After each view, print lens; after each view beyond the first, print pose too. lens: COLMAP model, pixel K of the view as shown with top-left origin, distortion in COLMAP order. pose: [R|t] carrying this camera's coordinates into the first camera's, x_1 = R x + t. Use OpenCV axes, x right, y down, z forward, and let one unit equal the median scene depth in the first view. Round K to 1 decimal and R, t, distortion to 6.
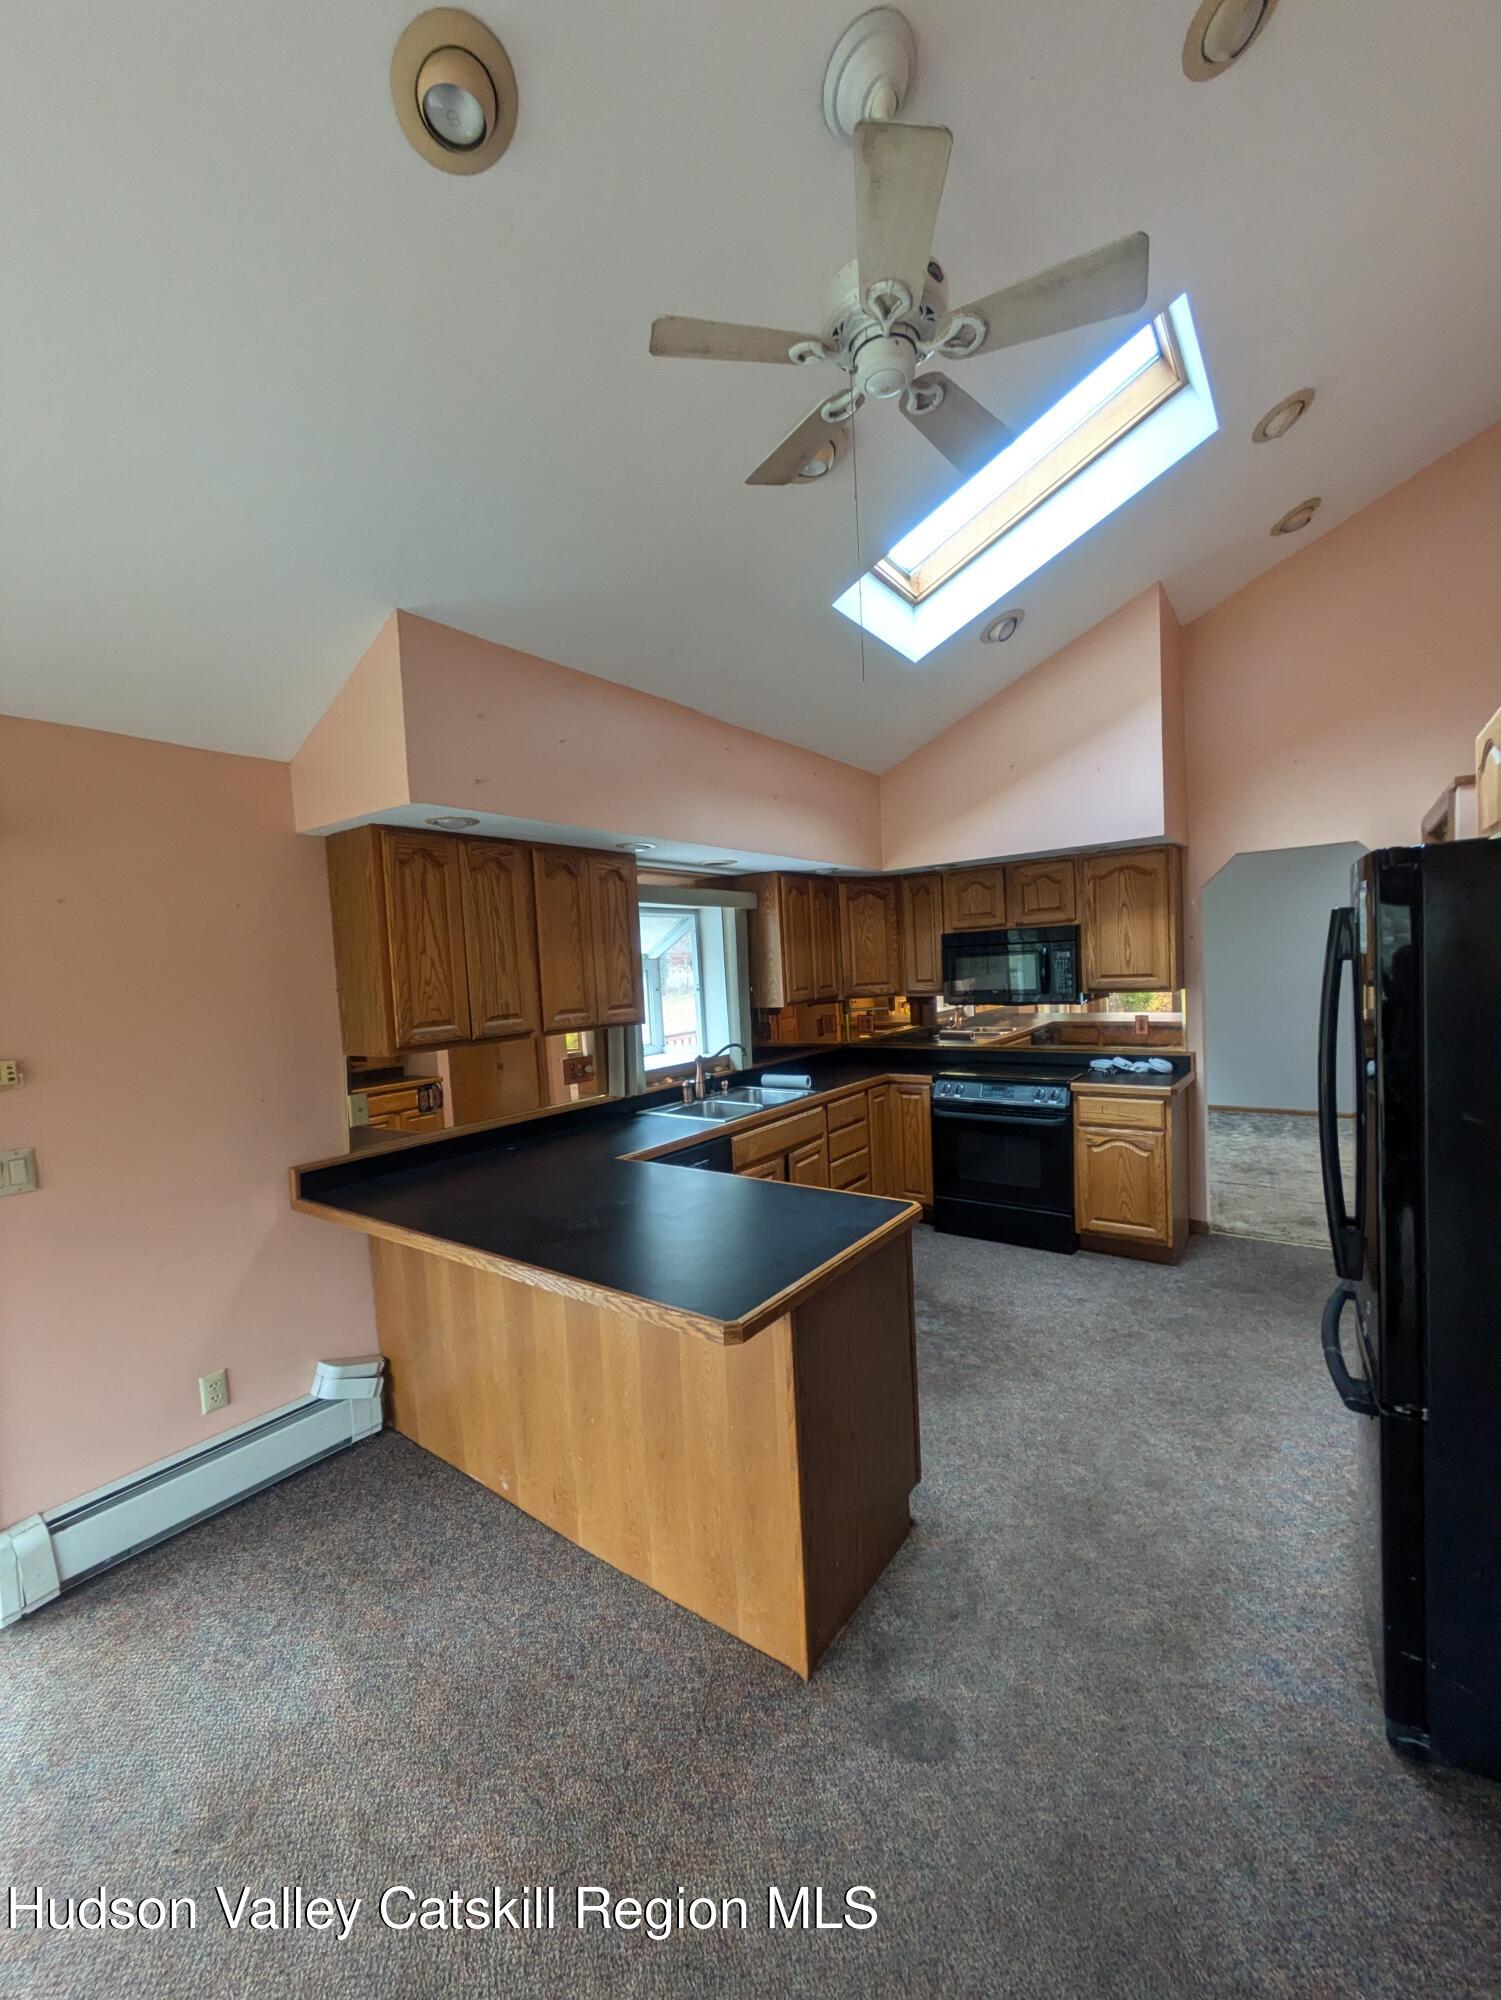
lens RADIAL K [[790.8, 0, 744.0], [0, 790.8, 1005.7], [0, 0, 1]] dist [-0.005886, 0.004694]
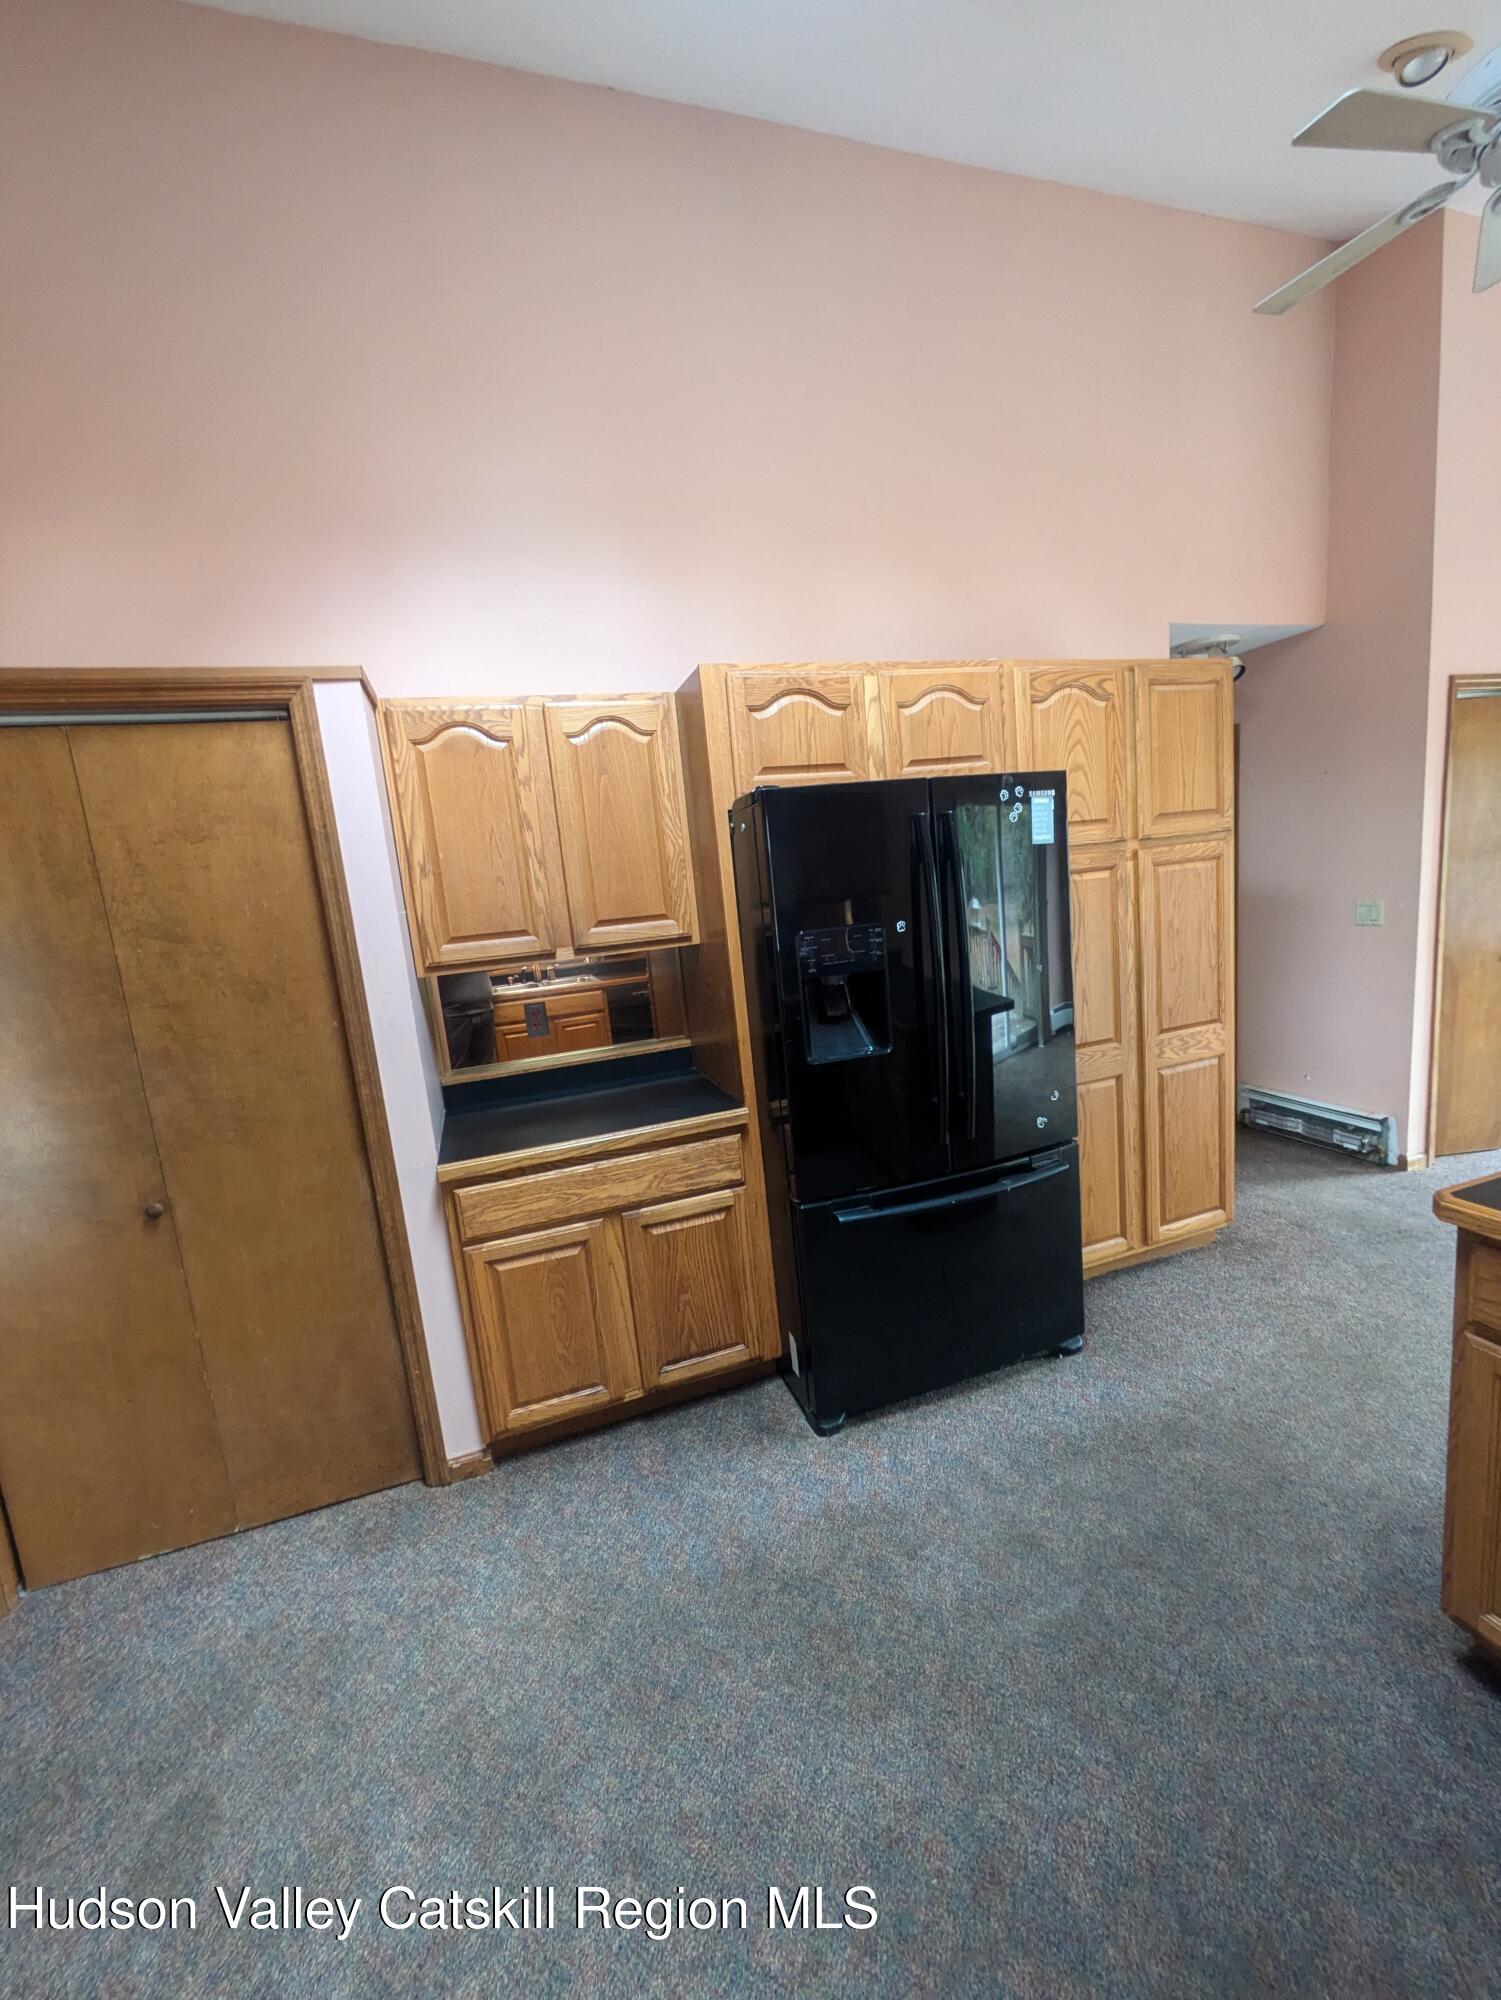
lens RADIAL K [[790.8, 0, 744.0], [0, 790.8, 1005.7], [0, 0, 1]] dist [-0.005886, 0.004694]
pose [[-0.811756, 0.042925, 0.582417, 0.160066], [0.166442, 0.972938, 0.160276, -0.038582], [-0.559776, 0.227044, -0.796933, 0.951912]]
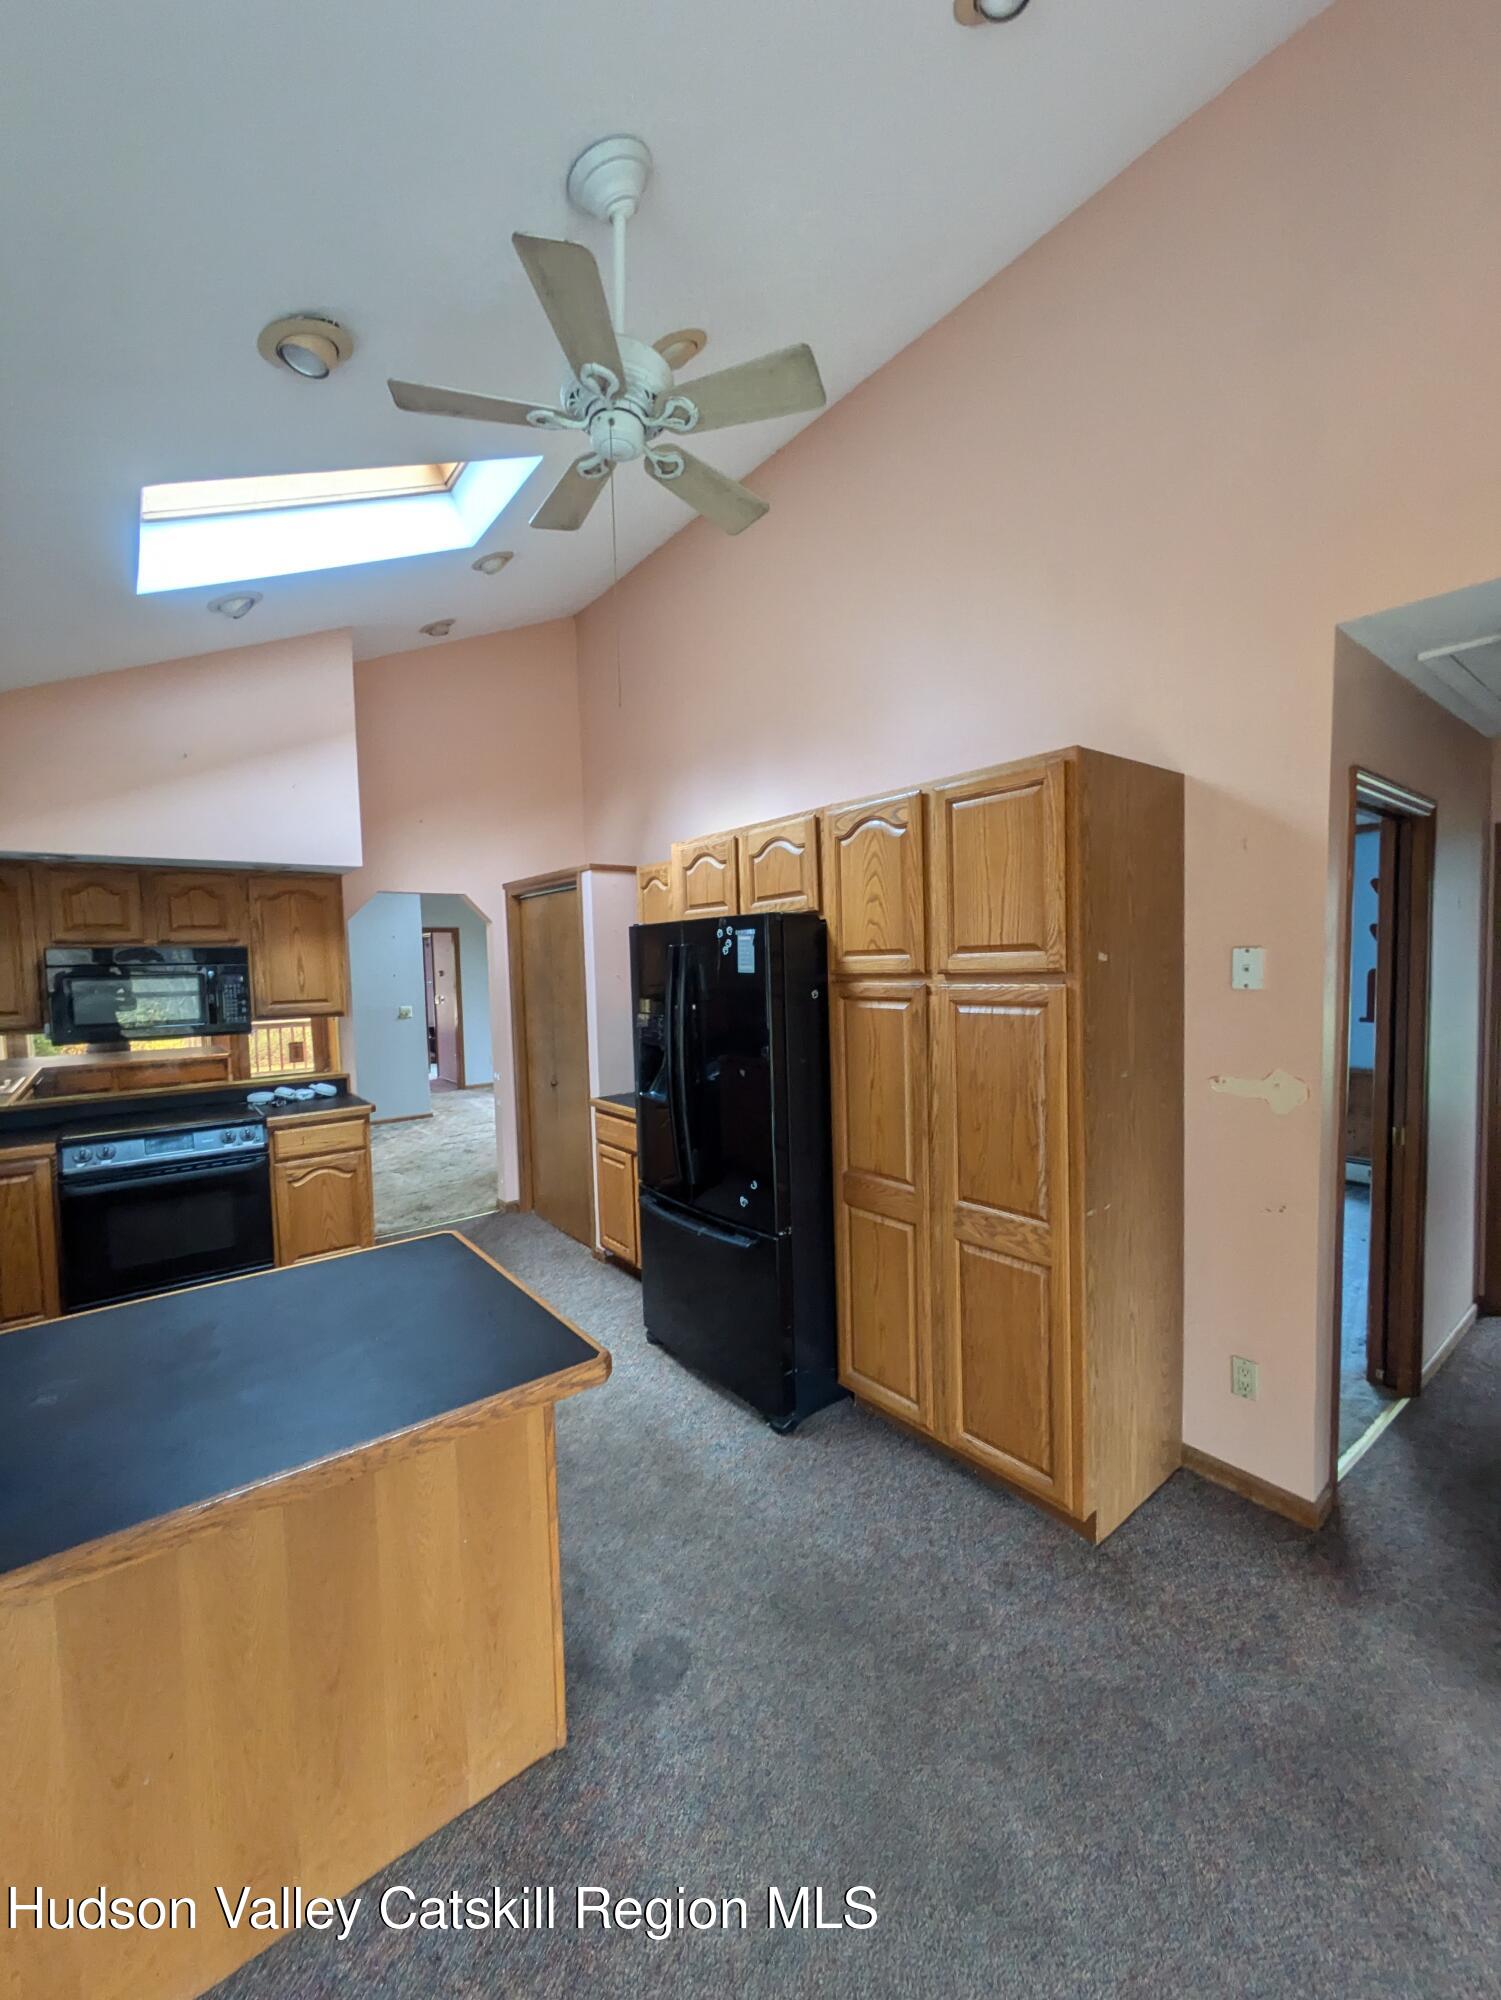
lens RADIAL K [[790.8, 0, 744.0], [0, 790.8, 1005.7], [0, 0, 1]] dist [-0.005886, 0.004694]
pose [[0.262658, -0.012334, 0.964810, -0.324909], [0.059052, 0.998249, -0.003314, 0.003126], [-0.963080, 0.057844, 0.262926, 0.220029]]
